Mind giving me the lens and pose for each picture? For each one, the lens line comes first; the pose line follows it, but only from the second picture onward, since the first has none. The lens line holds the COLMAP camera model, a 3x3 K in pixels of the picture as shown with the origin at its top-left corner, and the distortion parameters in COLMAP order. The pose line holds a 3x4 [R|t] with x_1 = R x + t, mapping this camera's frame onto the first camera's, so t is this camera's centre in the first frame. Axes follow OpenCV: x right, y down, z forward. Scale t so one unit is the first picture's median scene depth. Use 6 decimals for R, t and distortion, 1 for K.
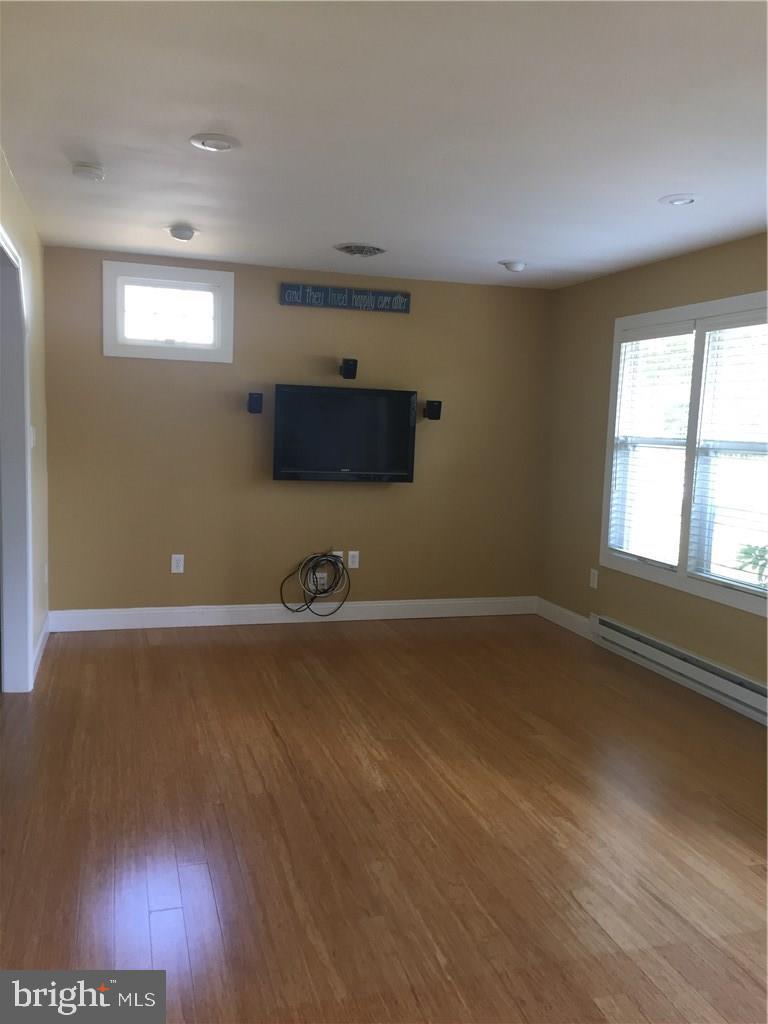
lens RADIAL K [[872.6, 0, 384.0], [0, 872.6, 512.0], [0, 0, 1]] dist [0.088012, -0.119154]
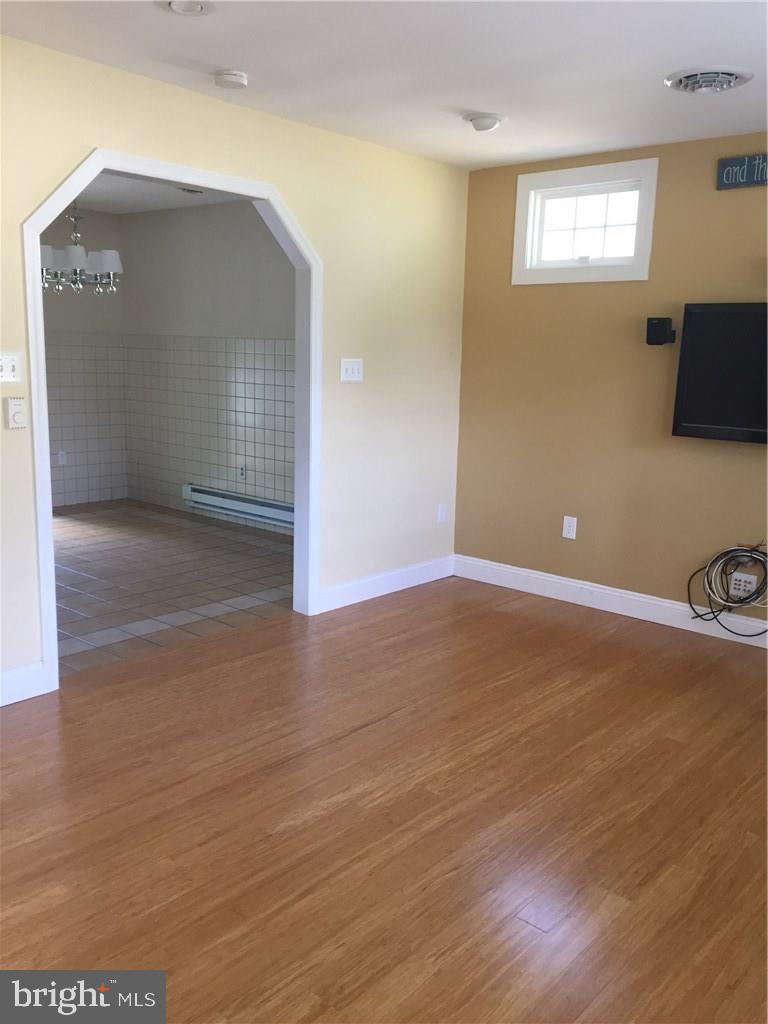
lens RADIAL K [[872.6, 0, 384.0], [0, 872.6, 512.0], [0, 0, 1]] dist [0.088012, -0.119154]
pose [[0.534921, 0.137303, -0.833671, 0.392718], [-0.098837, 0.990102, 0.099648, -0.023704], [0.839101, 0.029094, 0.543196, 0.409278]]
